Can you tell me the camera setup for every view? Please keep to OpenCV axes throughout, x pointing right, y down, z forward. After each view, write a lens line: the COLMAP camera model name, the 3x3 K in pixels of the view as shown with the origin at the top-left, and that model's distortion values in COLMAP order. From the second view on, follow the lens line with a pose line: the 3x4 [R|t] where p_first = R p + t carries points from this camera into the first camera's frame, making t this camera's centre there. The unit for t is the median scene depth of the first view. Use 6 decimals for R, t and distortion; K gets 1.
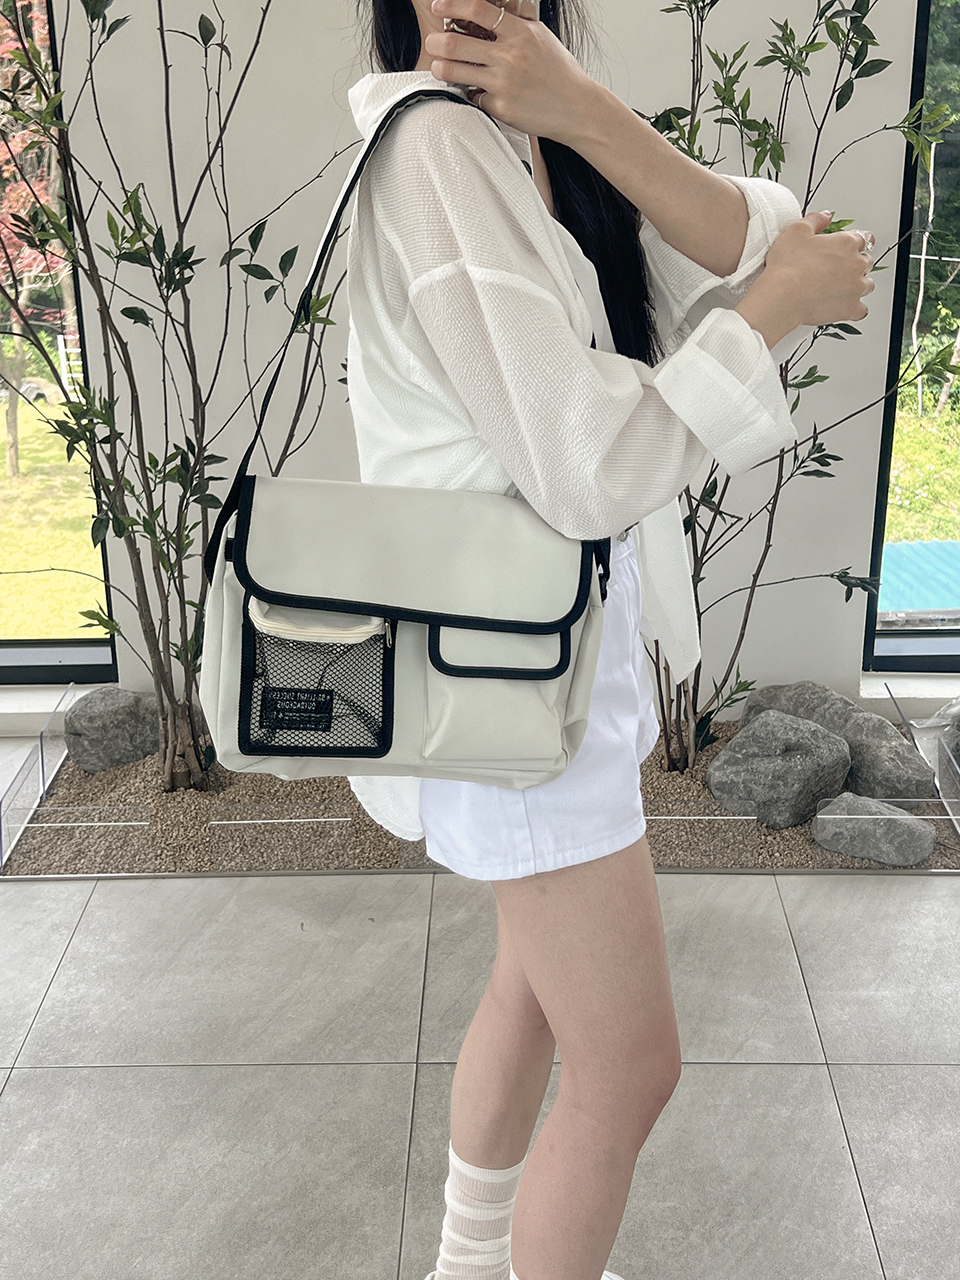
lens RADIAL K [[1537.8, 0, 496.4], [0, 1537.8, 633.7], [0, 0, 1]] dist [0.050170, 0.000000]
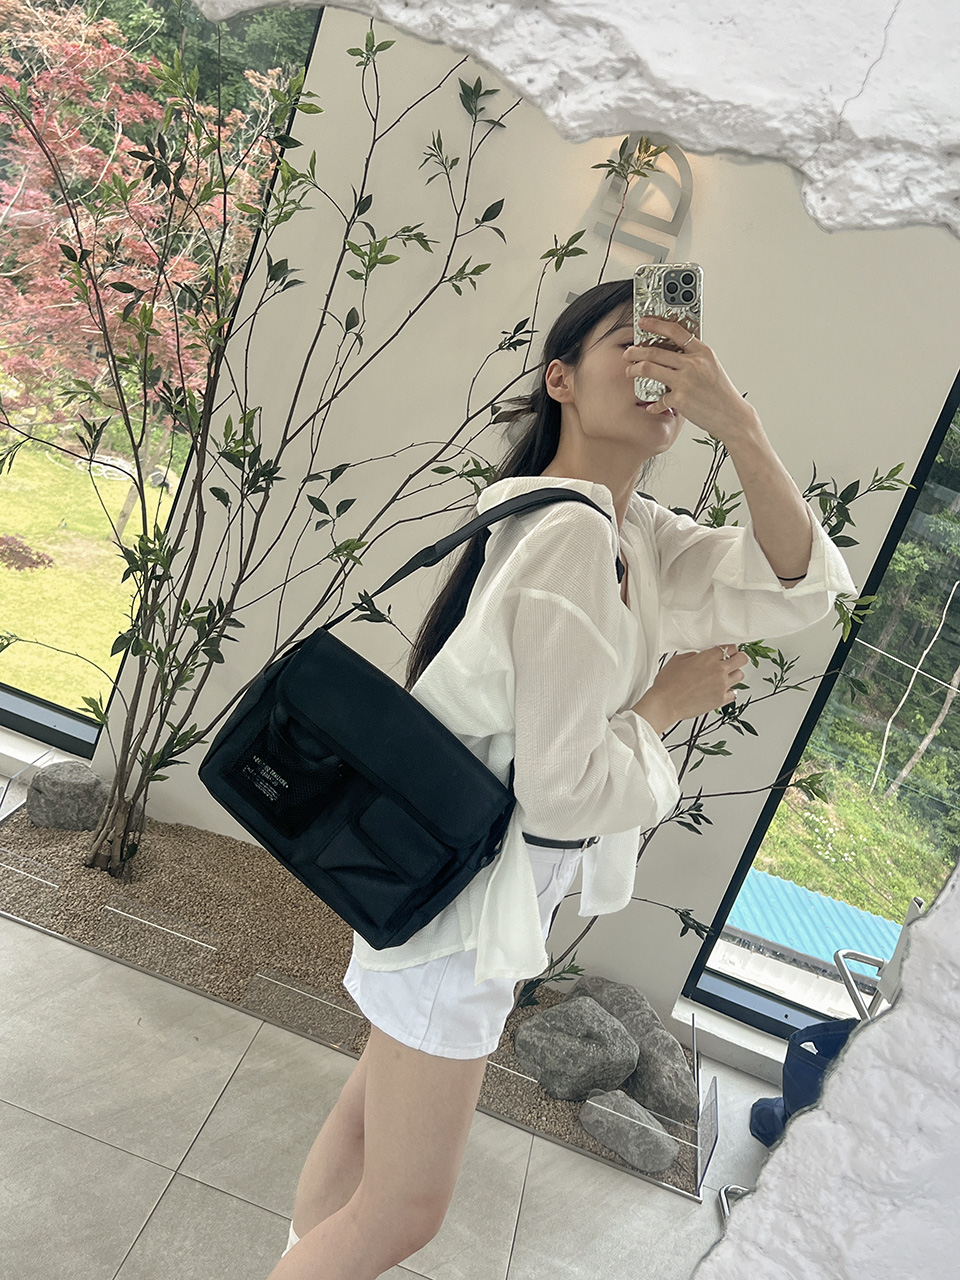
lens RADIAL K [[1380.8, 0, 499.8], [0, 1380.8, 646.0], [0, 0, 1]] dist [0.026011, 0.000000]
pose [[0.925569, 0.377650, -0.026507, 0.045297], [-0.377831, 0.917069, -0.127390, -0.038512], [-0.023800, 0.127923, 0.991498, -0.078117]]
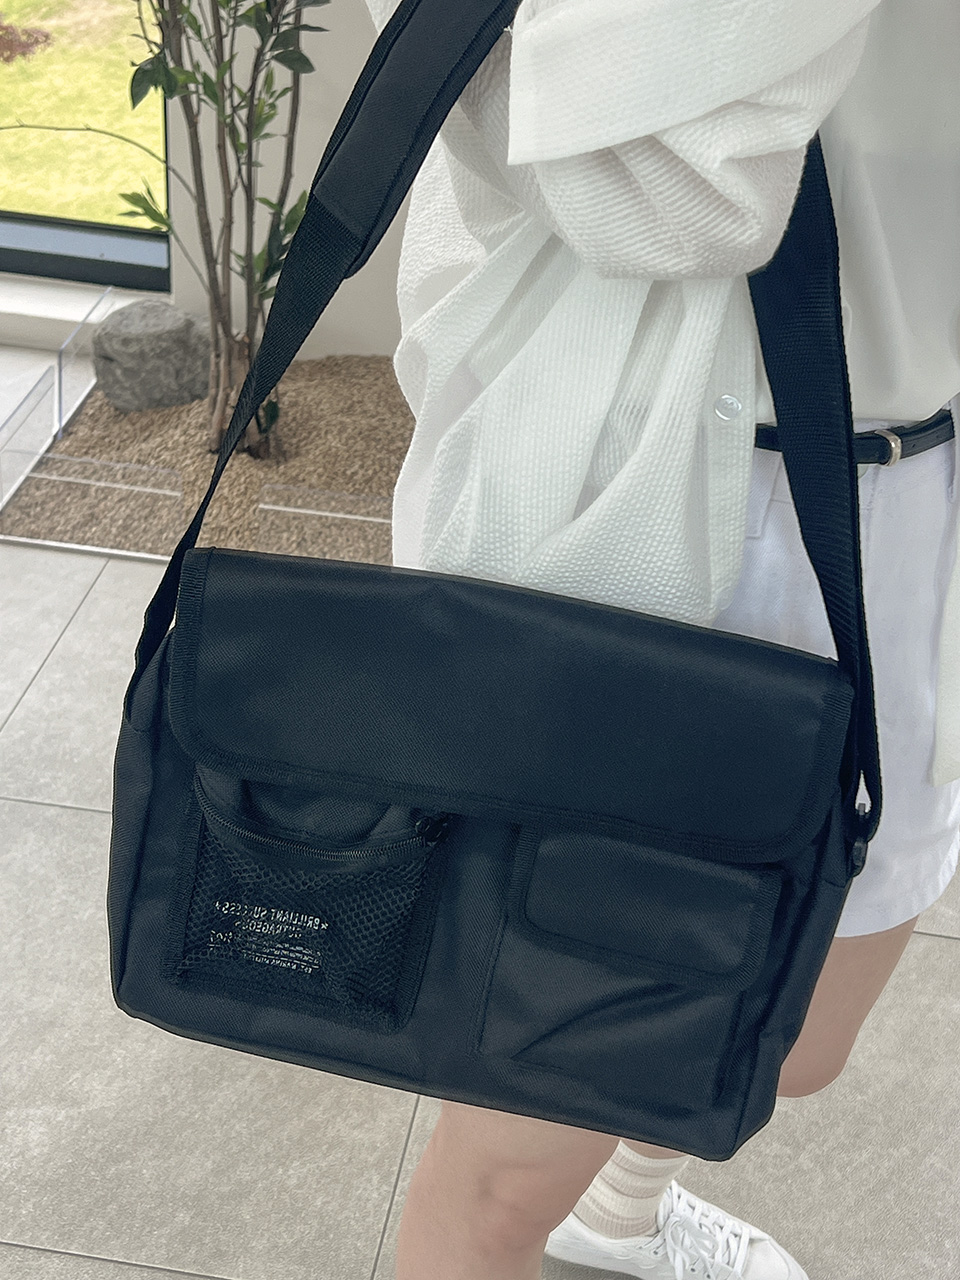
lens RADIAL K [[1902.1, 0, 542.3], [0, 1902.1, 611.4], [0, 0, 1]] dist [0.063153, 0.000000]
pose [[0.987557, 0.139855, -0.071913, 0.024048], [-0.124292, 0.974287, 0.187925, -0.018292], [0.096346, -0.176648, 0.979547, 0.100371]]
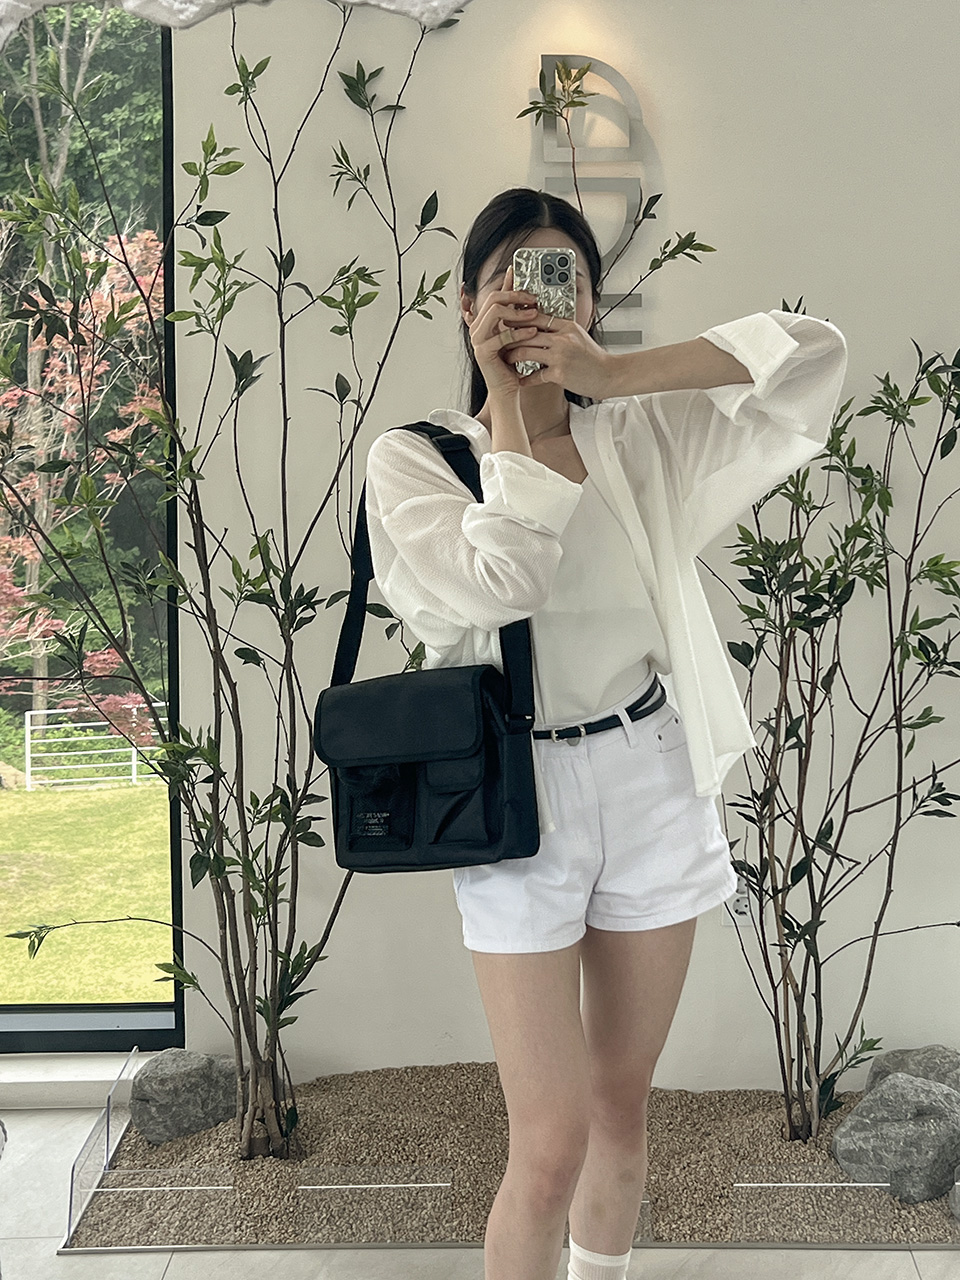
lens RADIAL K [[1914.2, 0, 479.6], [0, 1914.2, 670.6], [0, 0, 1]] dist [0.009799, 0.000000]
pose [[0.999740, 0.000919, -0.022799, -0.051140], [-0.005630, 0.978226, -0.207465, 0.057789], [0.022112, 0.207539, 0.977977, -0.194442]]
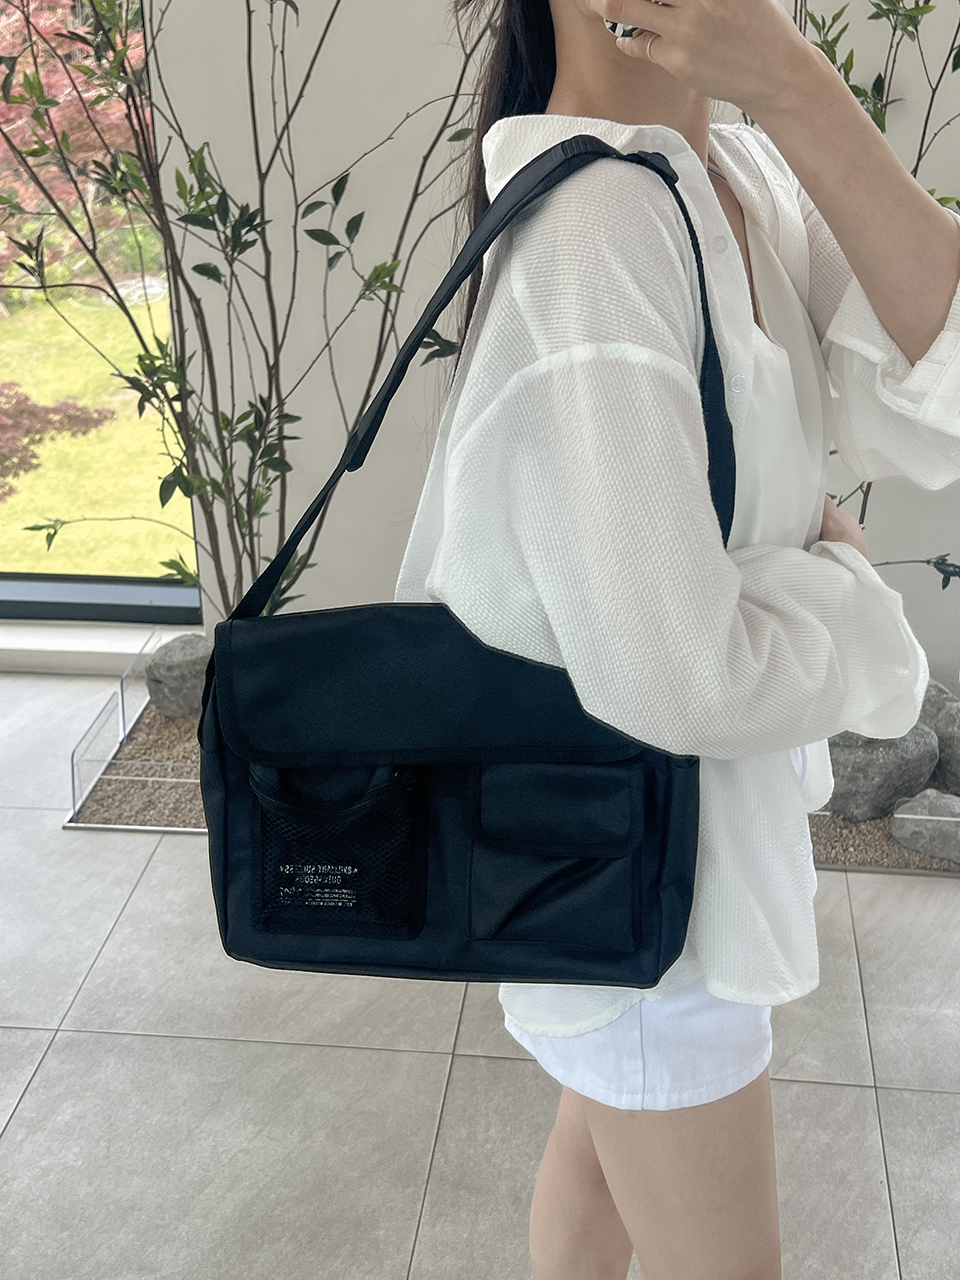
lens RADIAL K [[1511.9, 0, 518.8], [0, 1511.9, 621.2], [0, 0, 1]] dist [0.040658, 0.000000]
pose [[0.994933, 0.047938, -0.088374, 0.054068], [-0.042214, 0.996957, 0.065537, -0.054959], [0.091246, -0.061475, 0.993929, 0.049592]]
